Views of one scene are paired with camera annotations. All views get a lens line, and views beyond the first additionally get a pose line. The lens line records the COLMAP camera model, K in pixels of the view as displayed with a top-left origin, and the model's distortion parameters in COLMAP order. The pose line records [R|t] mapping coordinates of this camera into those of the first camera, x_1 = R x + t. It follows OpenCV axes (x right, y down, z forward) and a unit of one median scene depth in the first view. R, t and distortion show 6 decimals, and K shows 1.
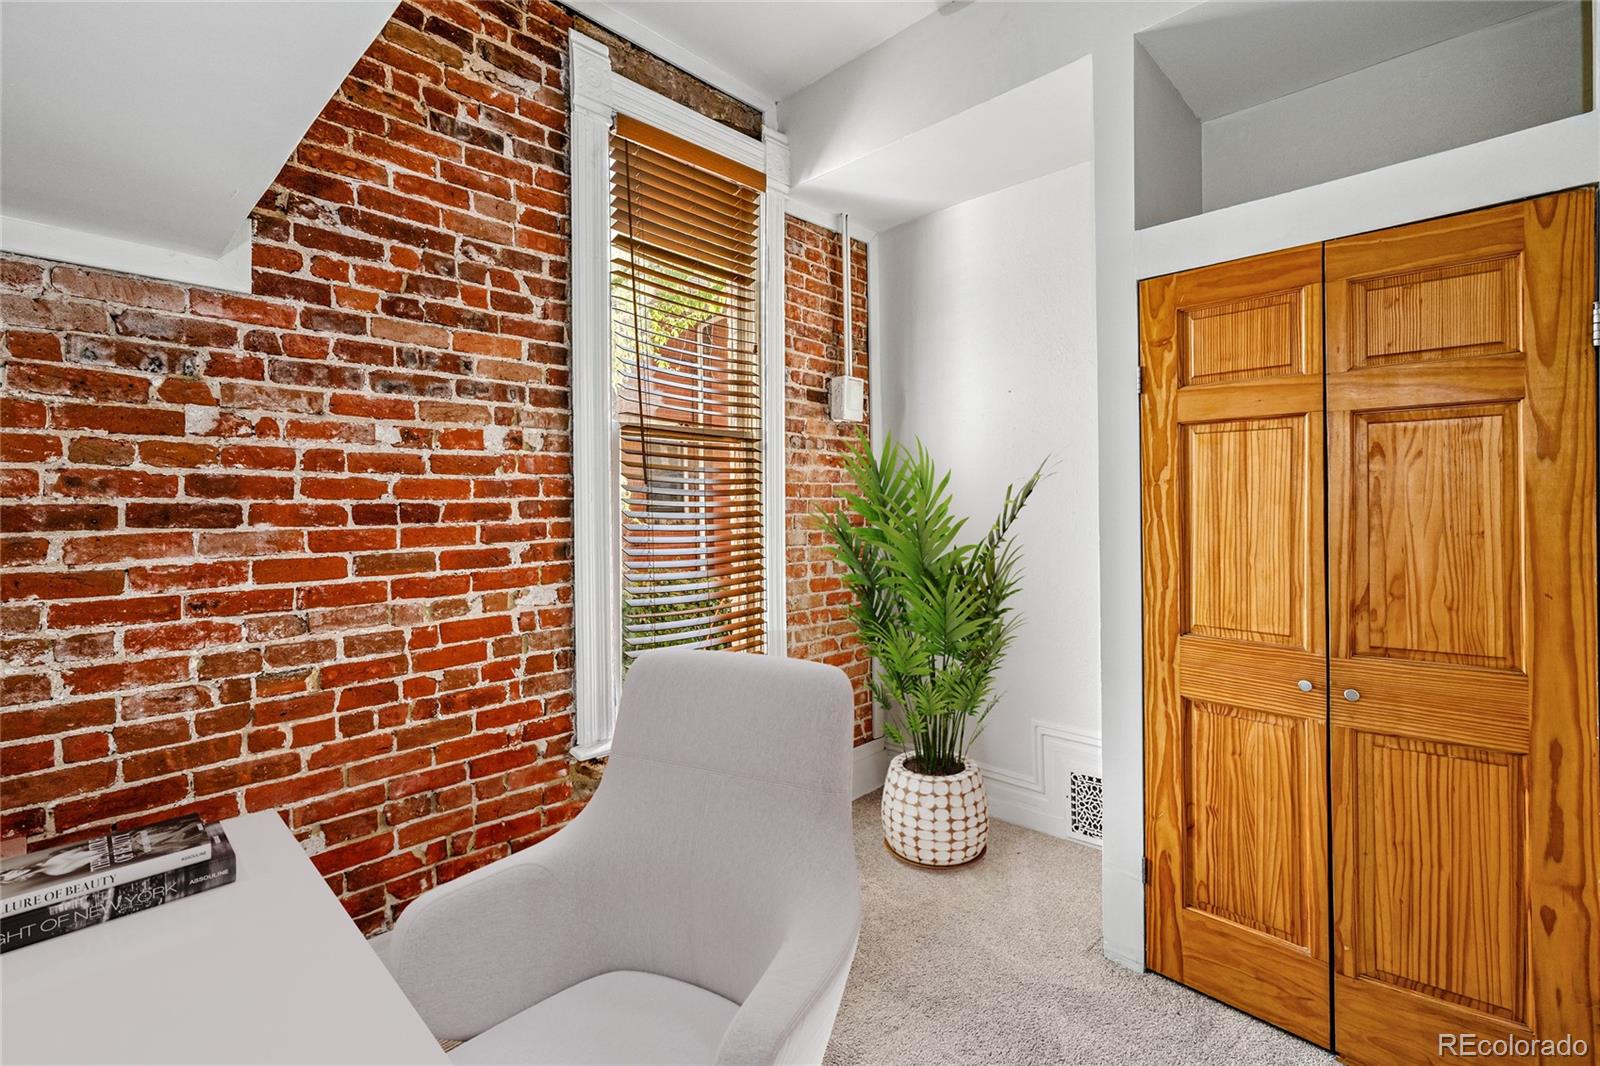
lens RADIAL K [[744.6, 0, 801.0], [0, 744.6, 499.2], [0, 0, 1]] dist [-0.018705, 0.008333]
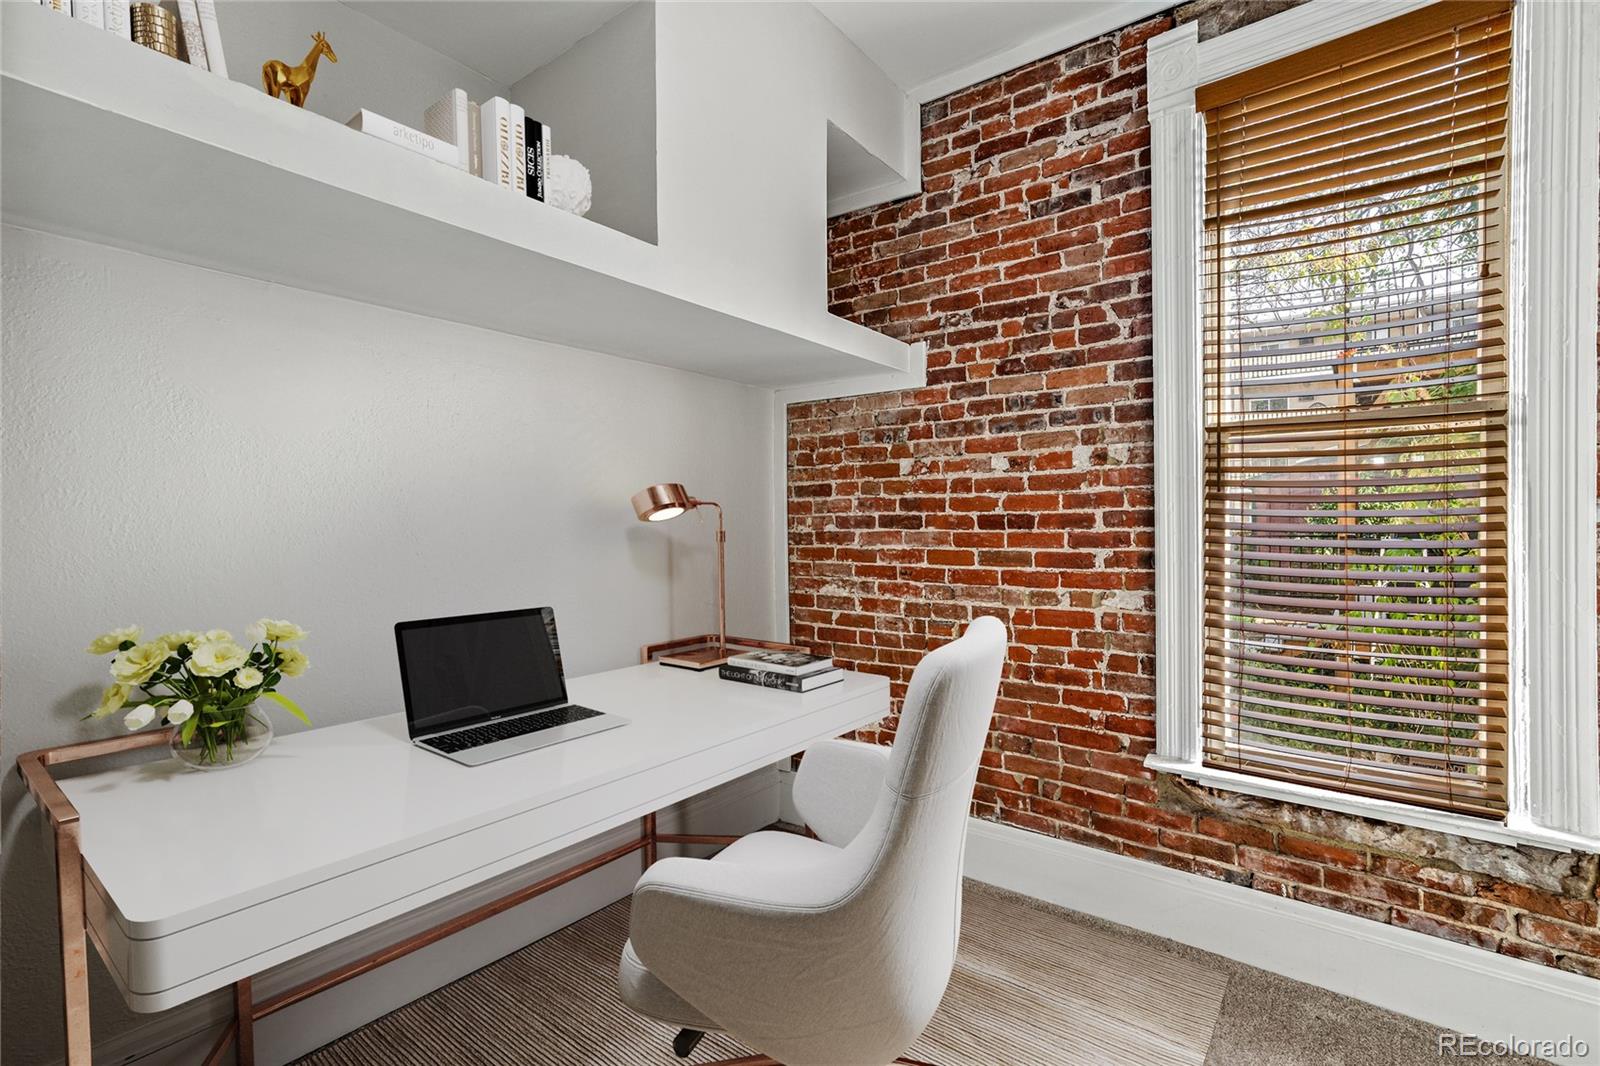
lens RADIAL K [[744.6, 0, 809.6], [0, 744.6, 531.4], [0, 0, 1]] dist [-0.018705, 0.008333]
pose [[0.076862, 0.015407, -0.996923, 0.751158], [0.007244, 0.999846, 0.016011, 0.012556], [0.997015, -0.008452, 0.076739, 0.522165]]
